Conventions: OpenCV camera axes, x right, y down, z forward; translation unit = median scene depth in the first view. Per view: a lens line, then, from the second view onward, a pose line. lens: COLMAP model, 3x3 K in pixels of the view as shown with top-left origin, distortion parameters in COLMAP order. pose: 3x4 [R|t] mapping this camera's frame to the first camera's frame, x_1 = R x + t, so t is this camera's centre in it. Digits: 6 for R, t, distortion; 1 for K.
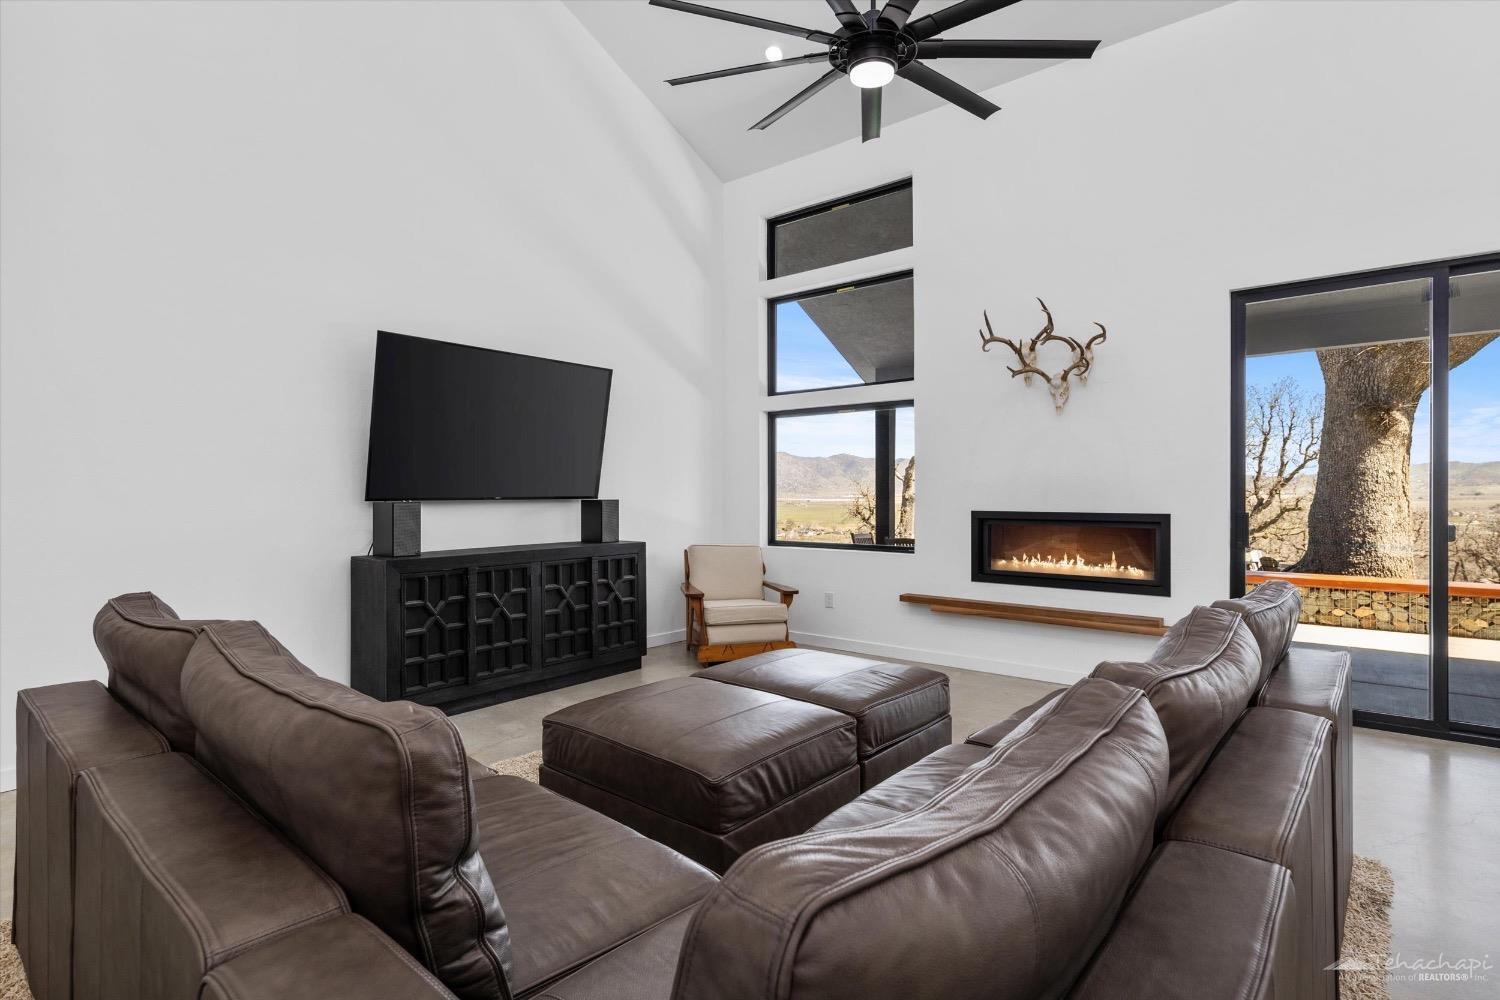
lens RADIAL K [[755.9, 0, 743.0], [0, 755.9, 499.1], [0, 0, 1]] dist [0.004175, 0.000406]
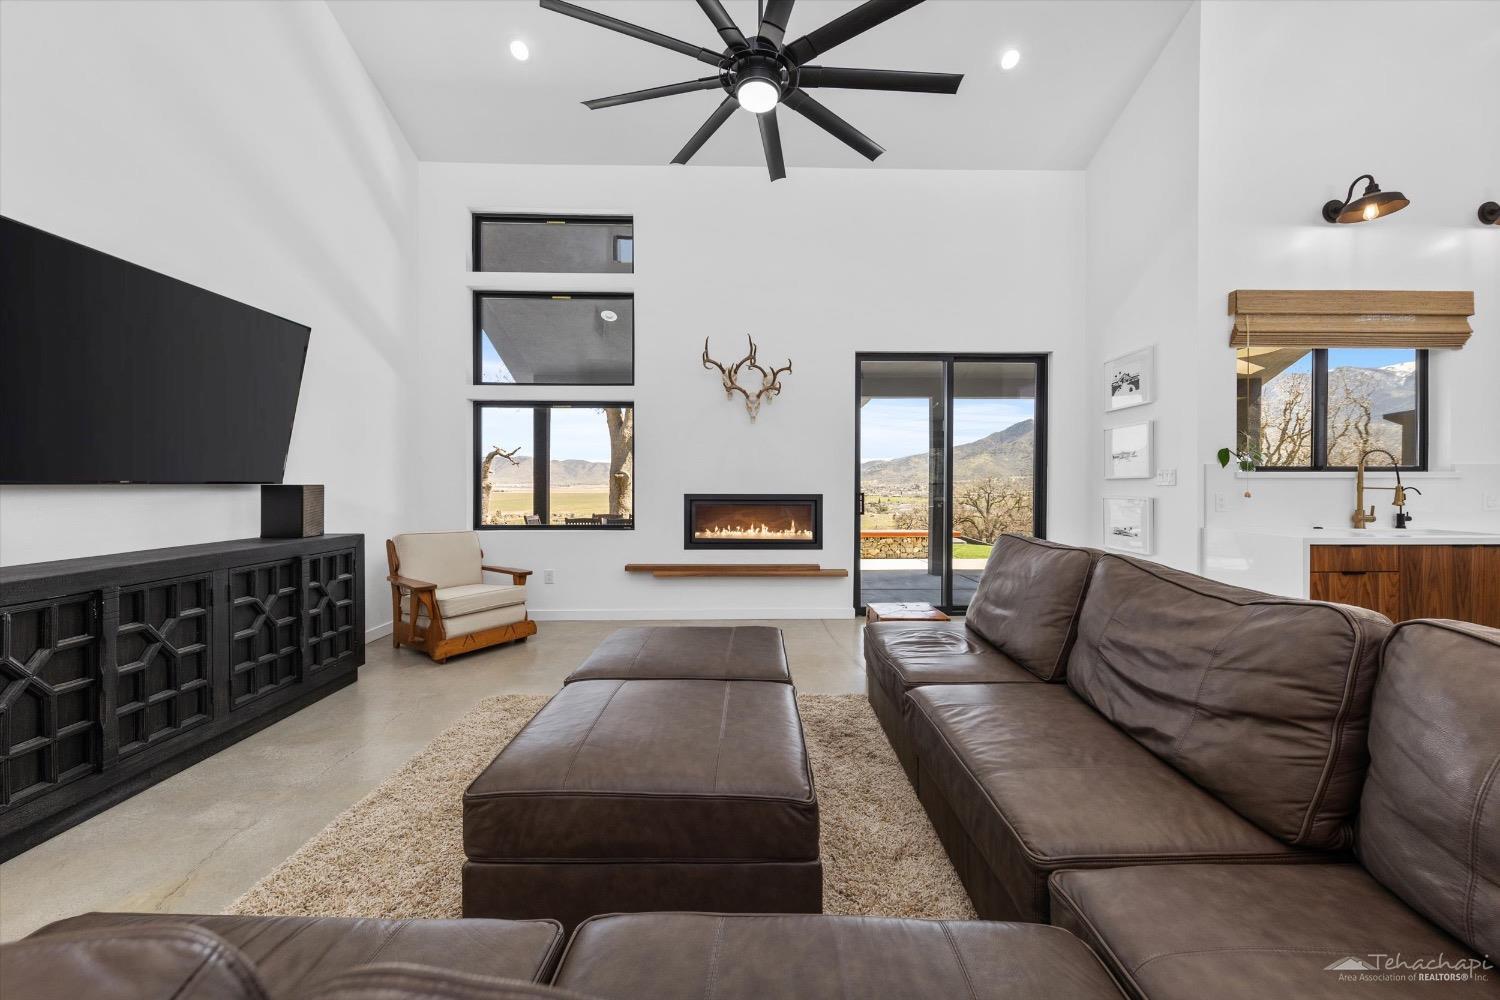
lens RADIAL K [[541.0, 0, 751.8], [0, 541.0, 487.1], [0, 0, 1]] dist [-0.001314, -0.000255]
pose [[0.747890, -0.001264, 0.663821, -0.220969], [0.002616, 0.999996, -0.001043, 0.005461], [-0.663817, 0.002516, 0.747890, 0.256640]]
